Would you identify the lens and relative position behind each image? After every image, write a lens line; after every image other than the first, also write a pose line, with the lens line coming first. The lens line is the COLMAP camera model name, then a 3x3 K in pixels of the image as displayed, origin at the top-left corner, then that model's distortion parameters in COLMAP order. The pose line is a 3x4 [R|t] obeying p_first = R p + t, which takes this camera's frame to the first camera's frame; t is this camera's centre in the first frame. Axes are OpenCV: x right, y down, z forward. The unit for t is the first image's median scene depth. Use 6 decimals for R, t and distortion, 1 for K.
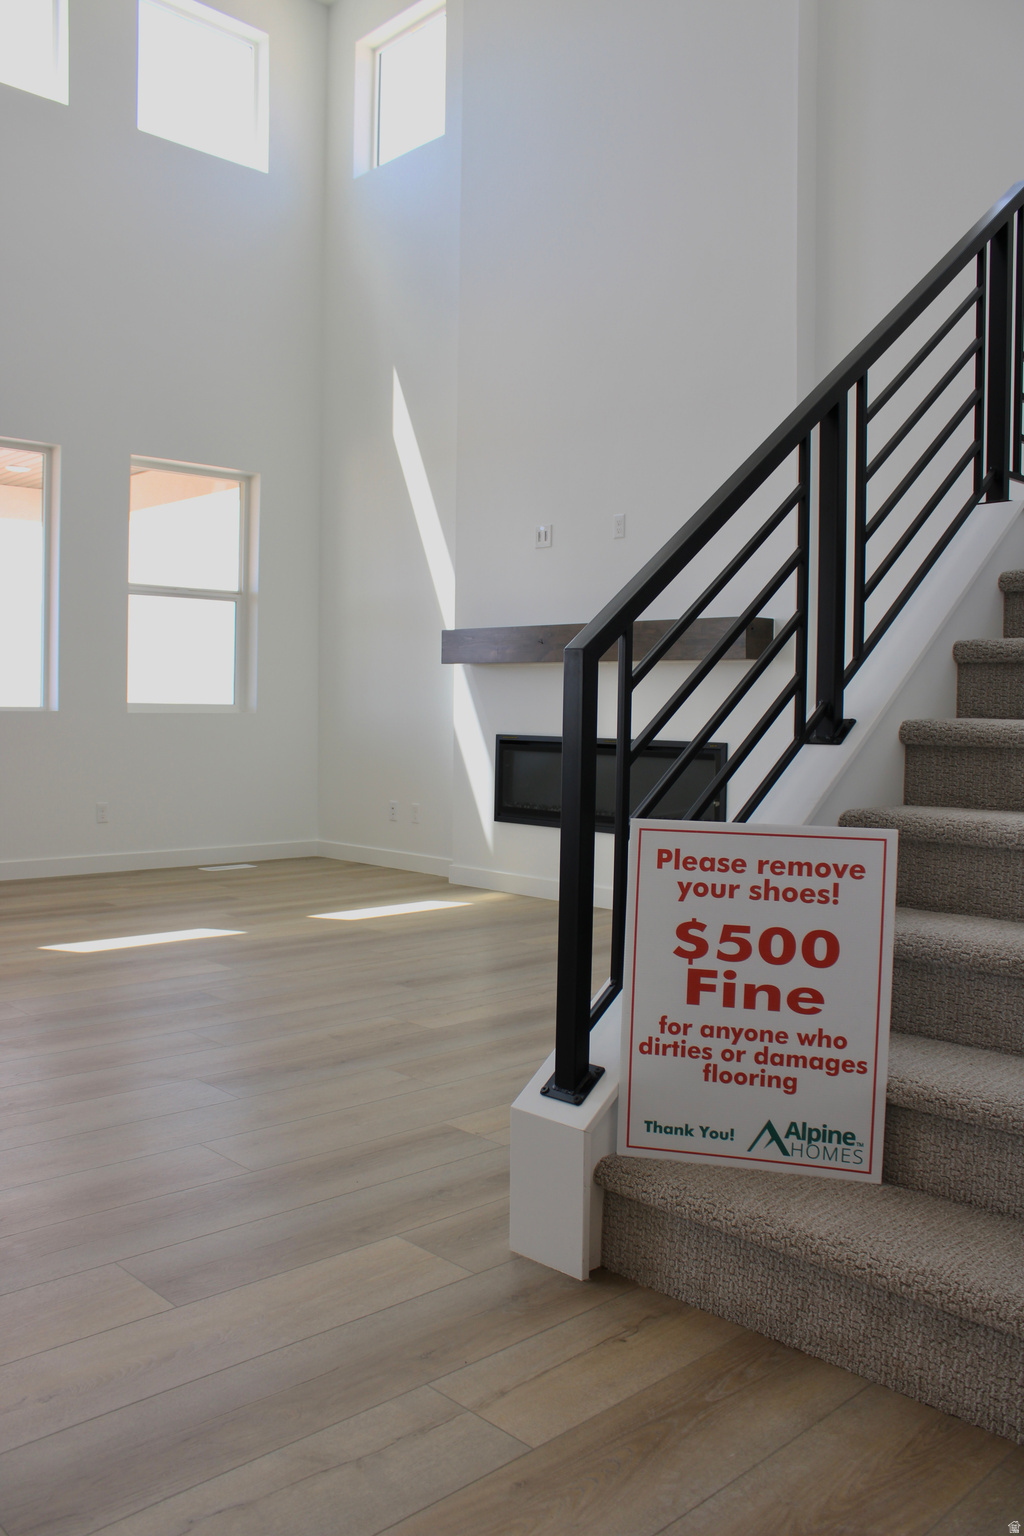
lens RADIAL K [[1281.0, 0, 533.3], [0, 1281.0, 775.1], [0, 0, 1]] dist [-0.160617, 0.141592]
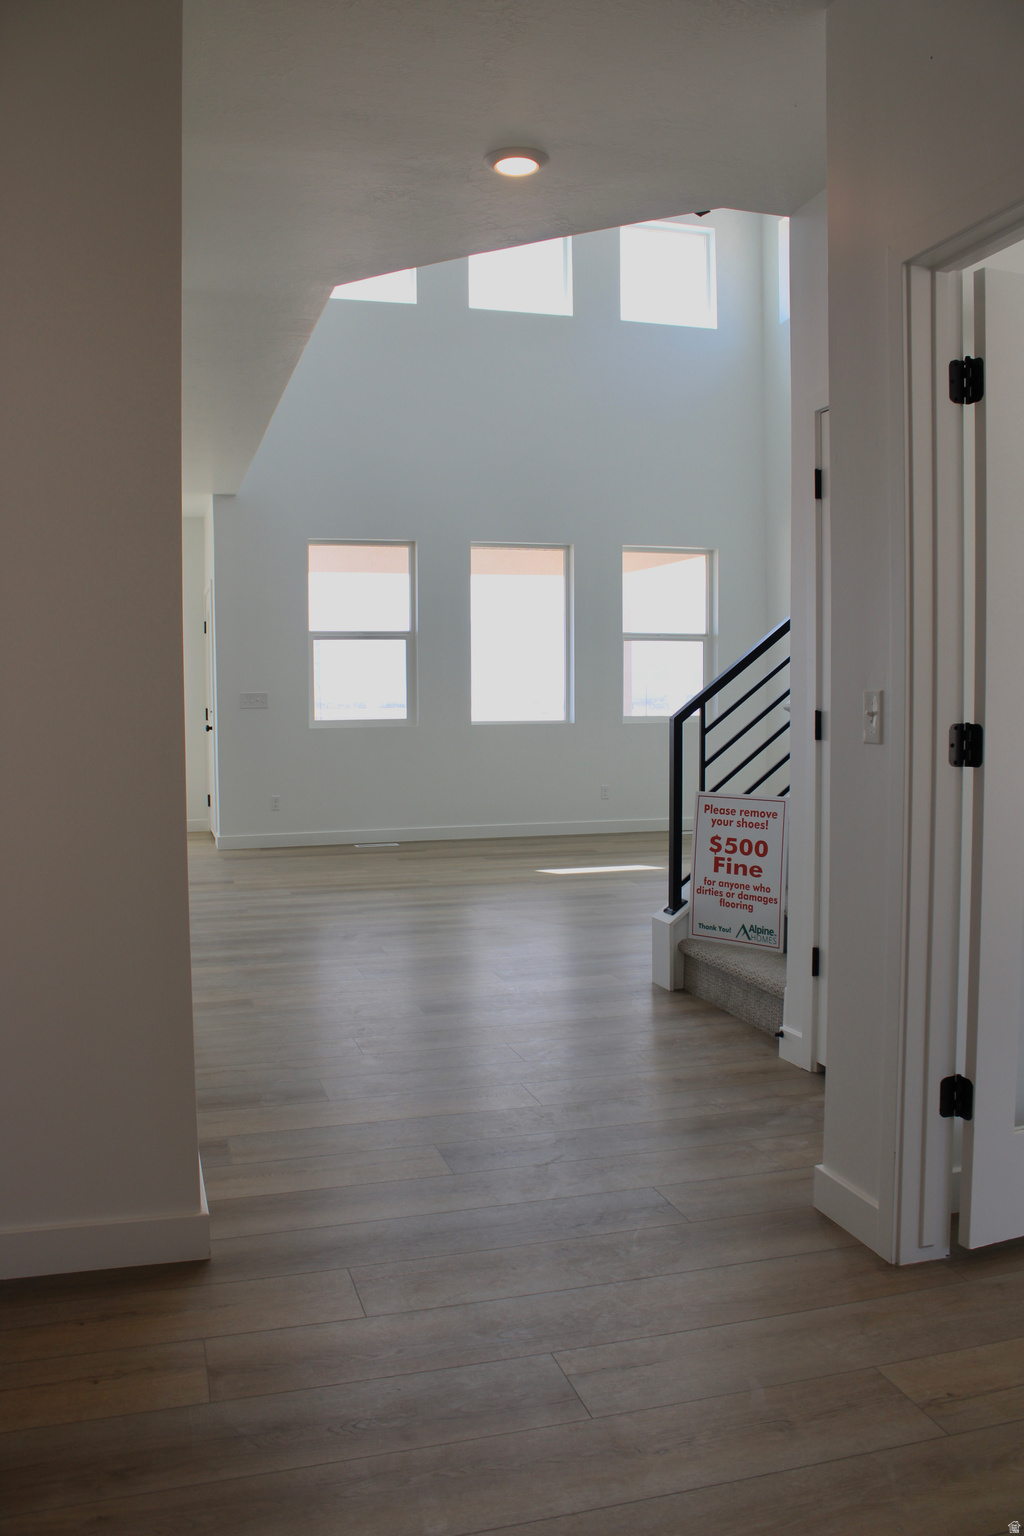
lens RADIAL K [[1281.0, 0, 533.3], [0, 1281.0, 775.1], [0, 0, 1]] dist [-0.160617, 0.141592]
pose [[0.888644, 0.009051, -0.458508, 0.895277], [-0.004736, 0.999933, 0.010559, -0.018121], [0.458573, -0.007212, 0.888627, -1.209714]]
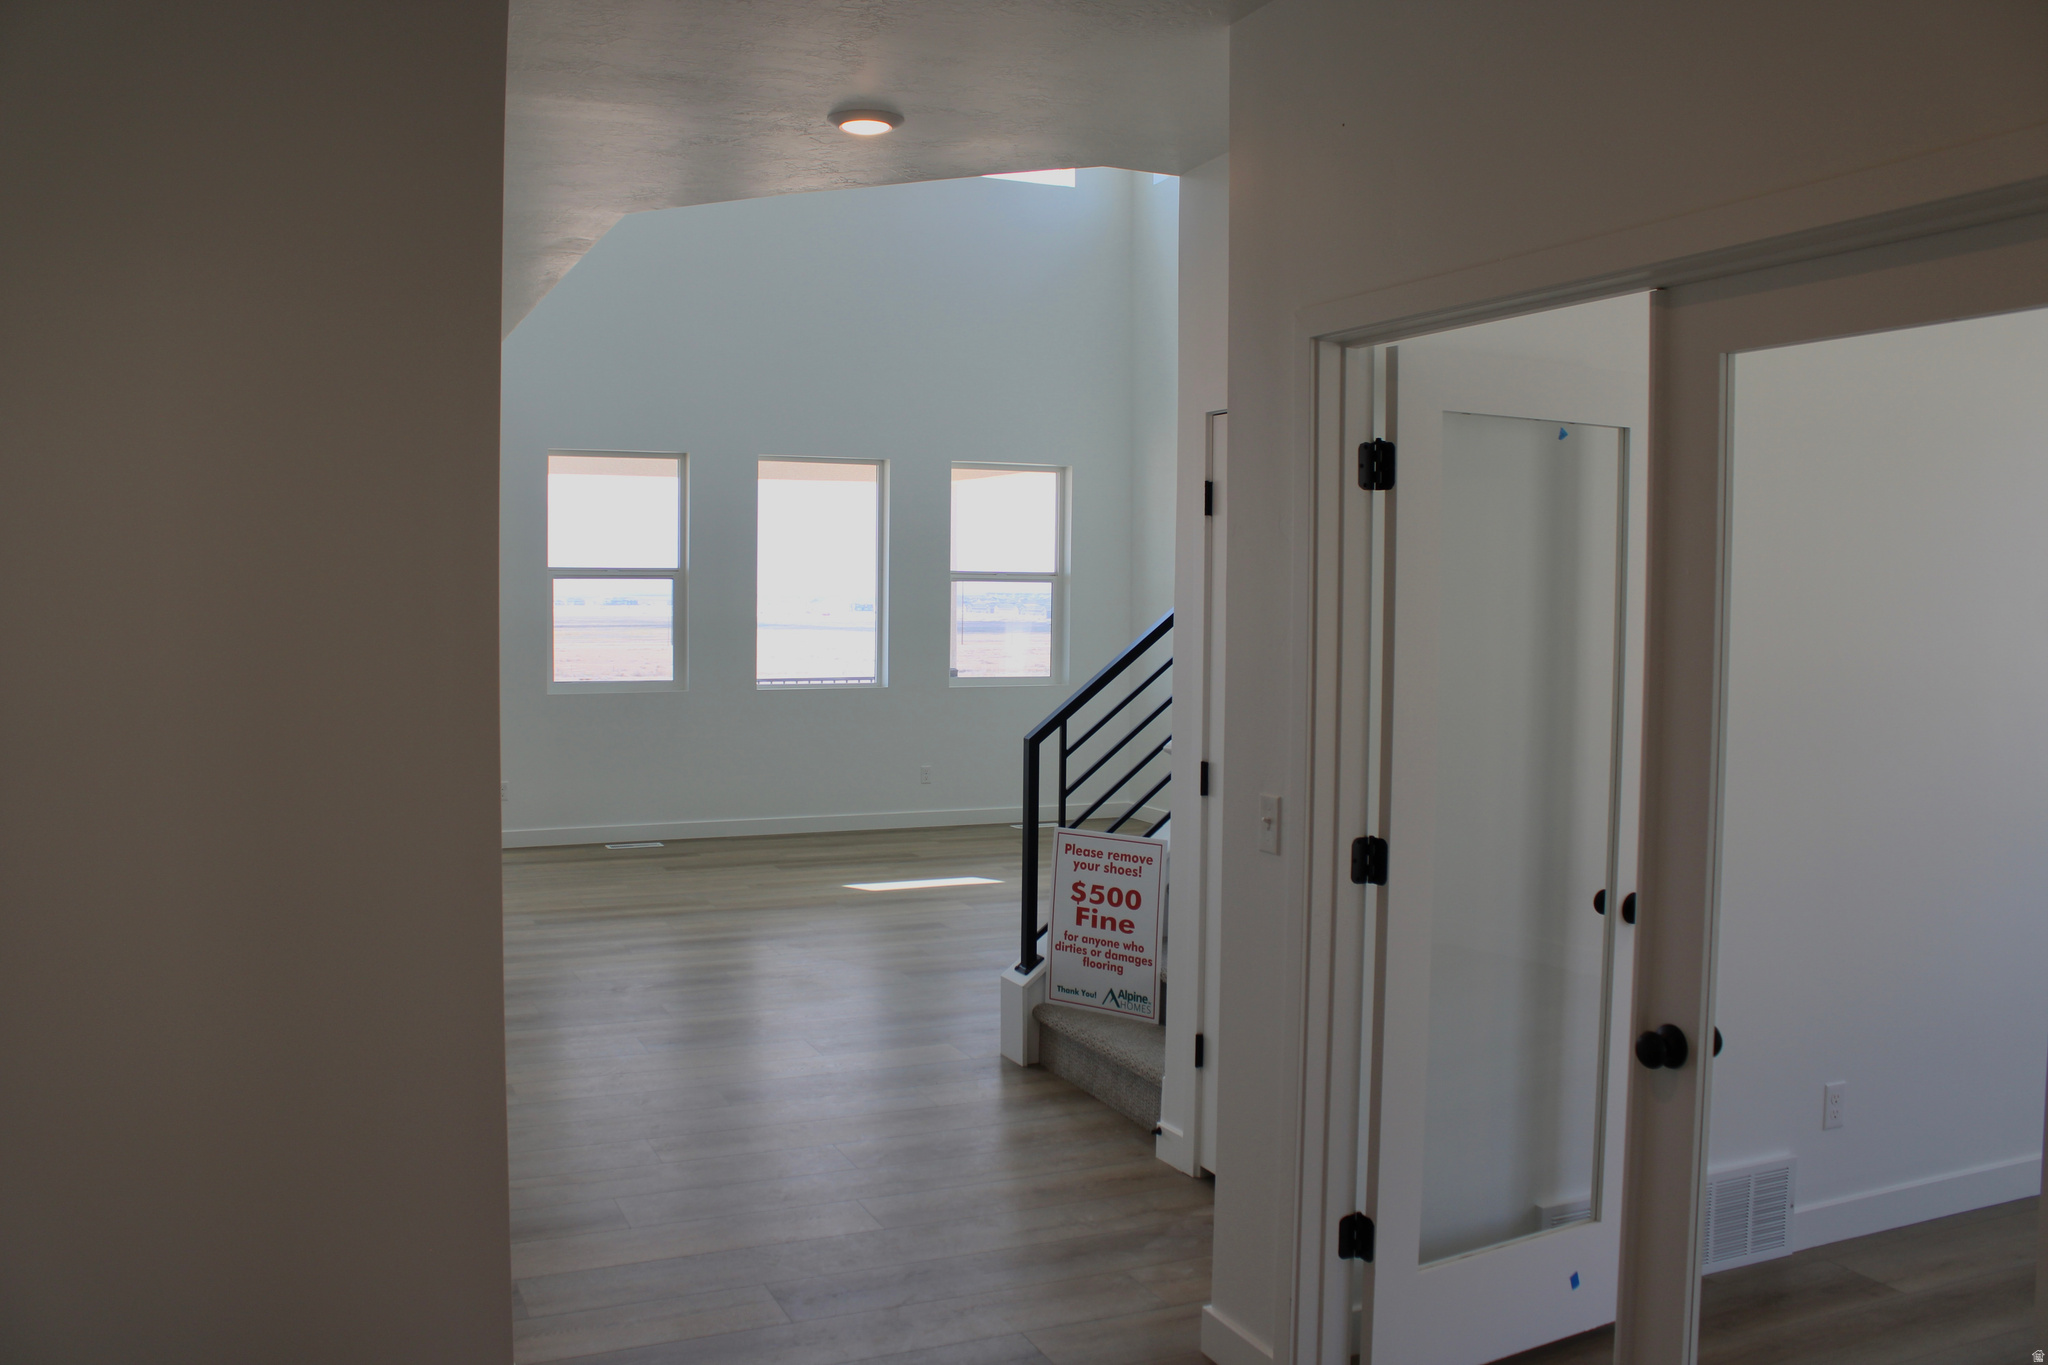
lens RADIAL K [[1708.0, 0, 1024.0], [0, 1708.0, 682.5], [0, 0, 1]] dist [-0.160617, 0.141592]
pose [[0.938575, 0.012611, -0.344844, 0.937562], [-0.013505, 0.999909, -0.000189, -0.186231], [0.344811, 0.004835, 0.938660, -1.455262]]
